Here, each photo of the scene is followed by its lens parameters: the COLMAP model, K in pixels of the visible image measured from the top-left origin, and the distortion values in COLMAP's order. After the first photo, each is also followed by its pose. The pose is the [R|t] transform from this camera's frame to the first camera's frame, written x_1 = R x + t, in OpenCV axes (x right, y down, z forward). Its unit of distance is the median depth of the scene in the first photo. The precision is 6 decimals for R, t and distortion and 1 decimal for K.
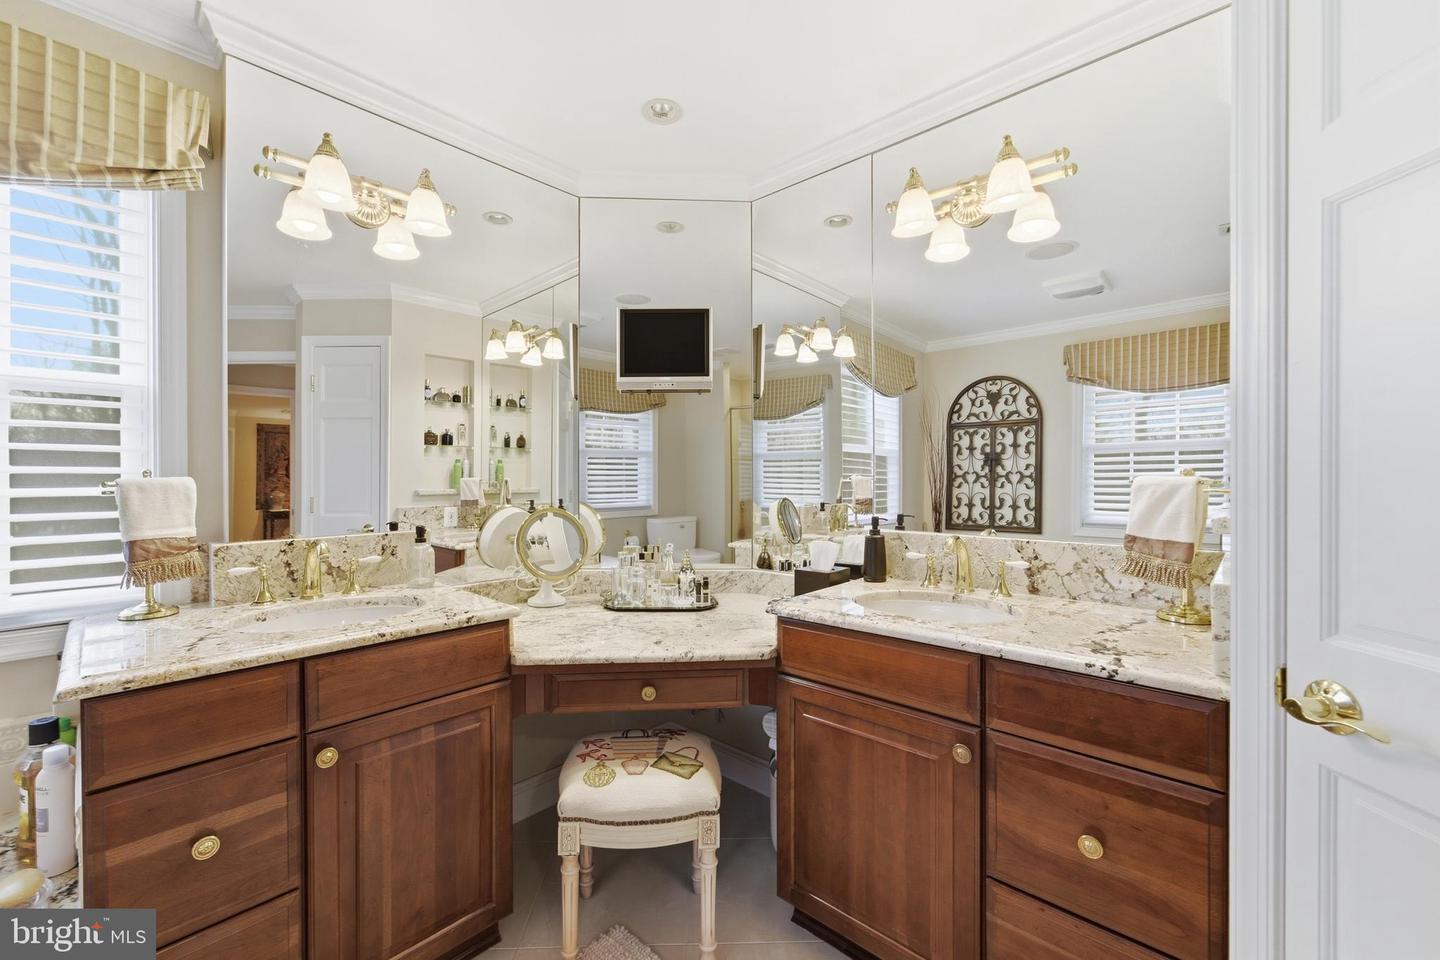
lens RADIAL K [[578.2, 0, 715.7], [0, 578.2, 477.3], [0, 0, 1]] dist [-0.005839, 0.000085]
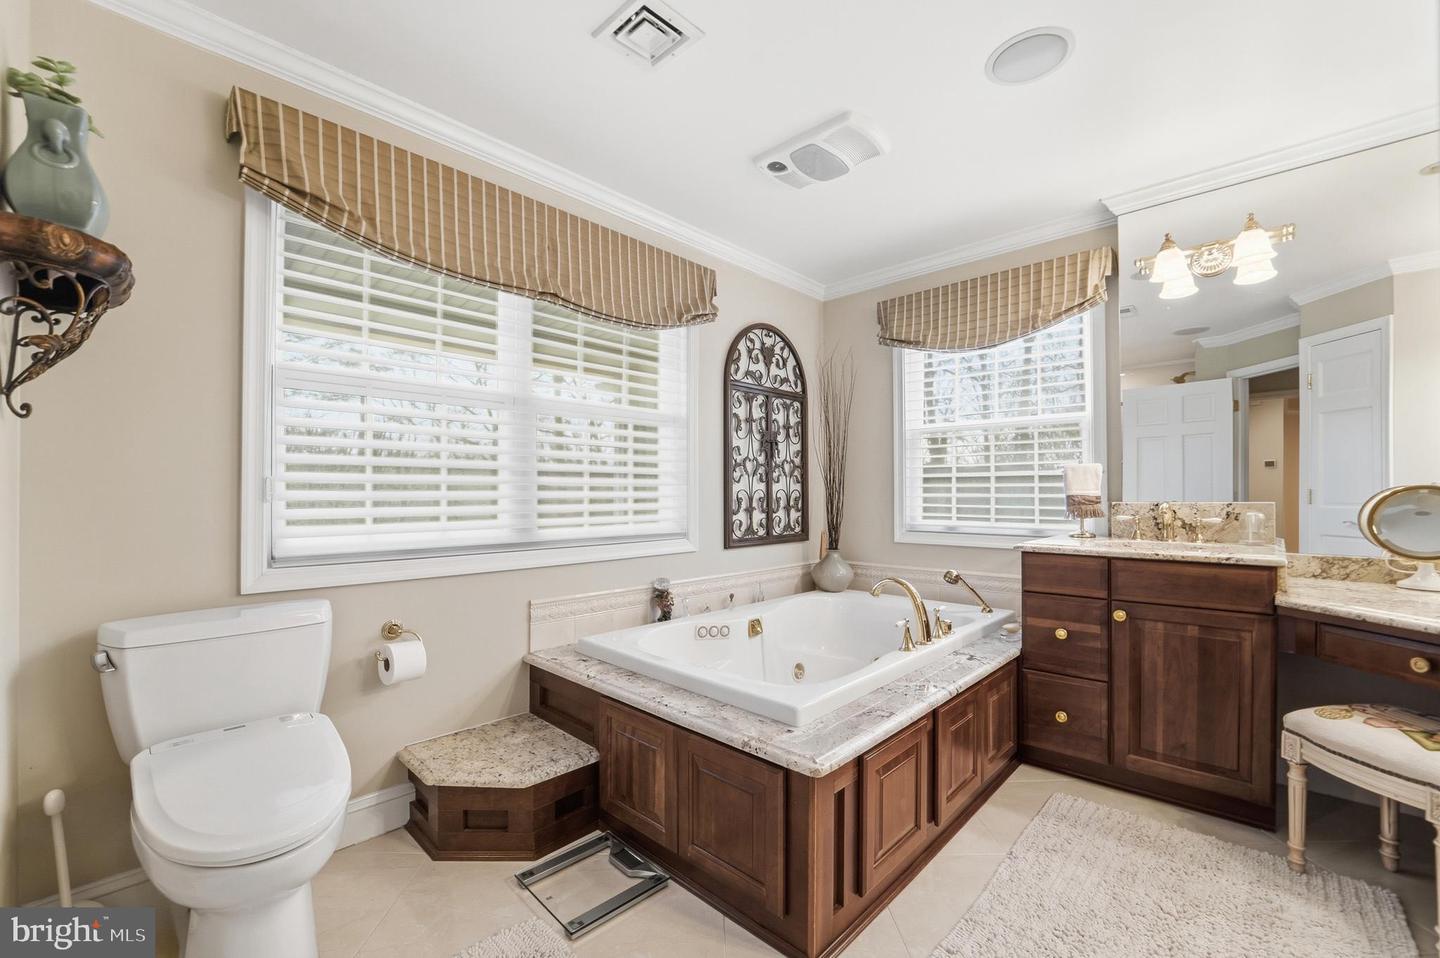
lens RADIAL K [[601.2, 0, 709.8], [0, 601.2, 490.4], [0, 0, 1]] dist [0.000067, 0.000100]
pose [[-0.020637, -0.002875, -0.999783, 0.660837], [0.001562, 0.999995, -0.002908, 0.057820], [0.999786, -0.001621, -0.020632, -0.122525]]
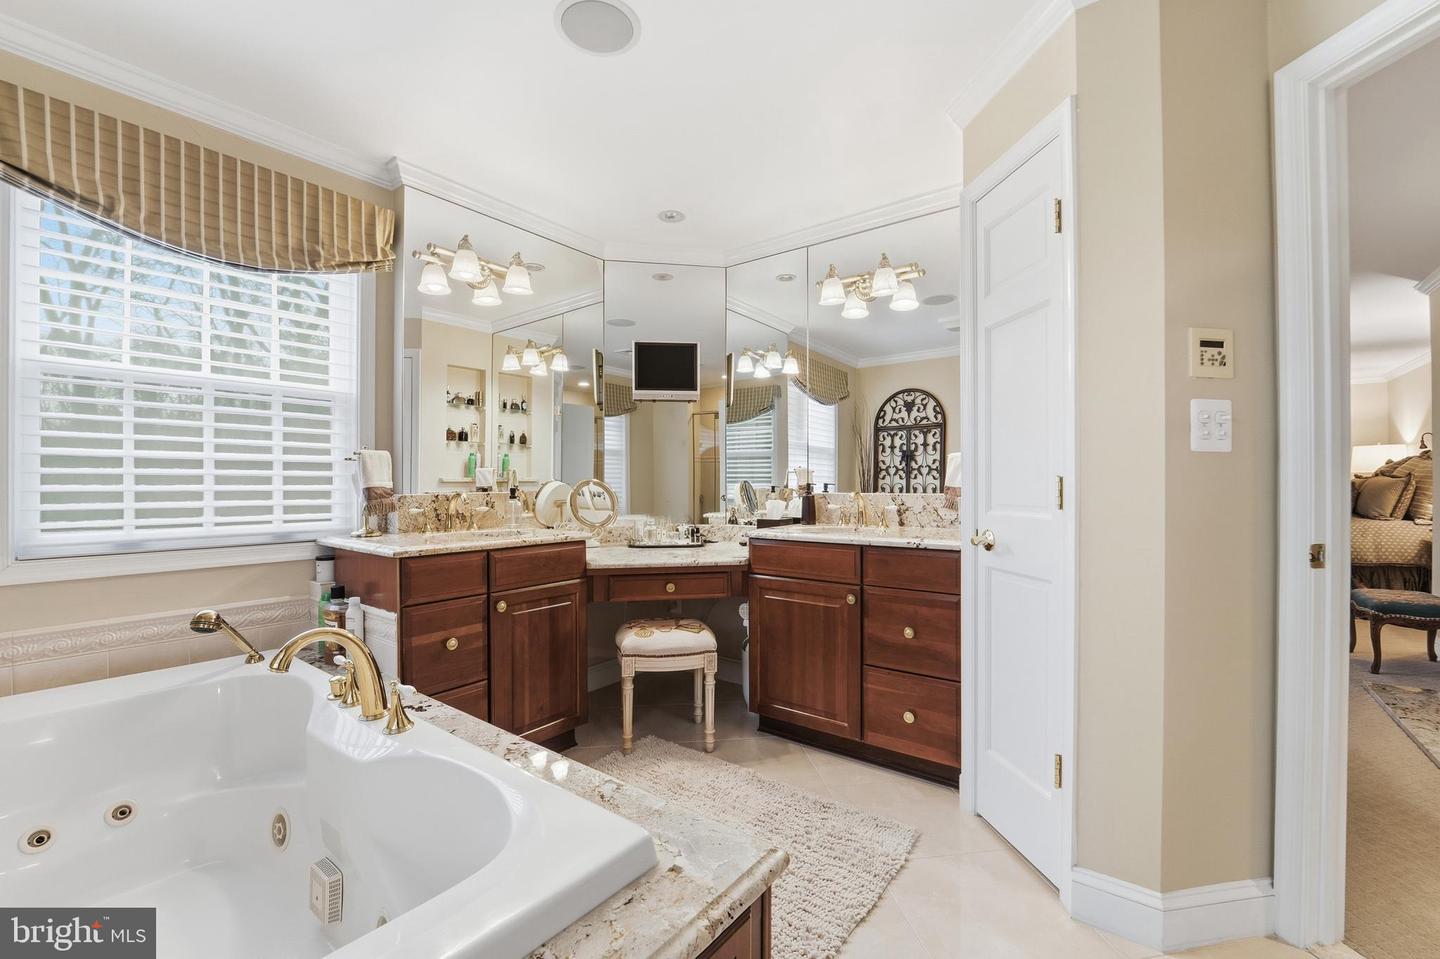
lens RADIAL K [[607.7, 0, 714.6], [0, 607.7, 480.3], [0, 0, 1]] dist [-0.001616, -0.007091]
pose [[0.995790, 0.000578, 0.091659, -0.106304], [0.000180, 0.999966, -0.008260, 0.062384], [-0.091660, 0.008242, 0.995756, -0.507532]]
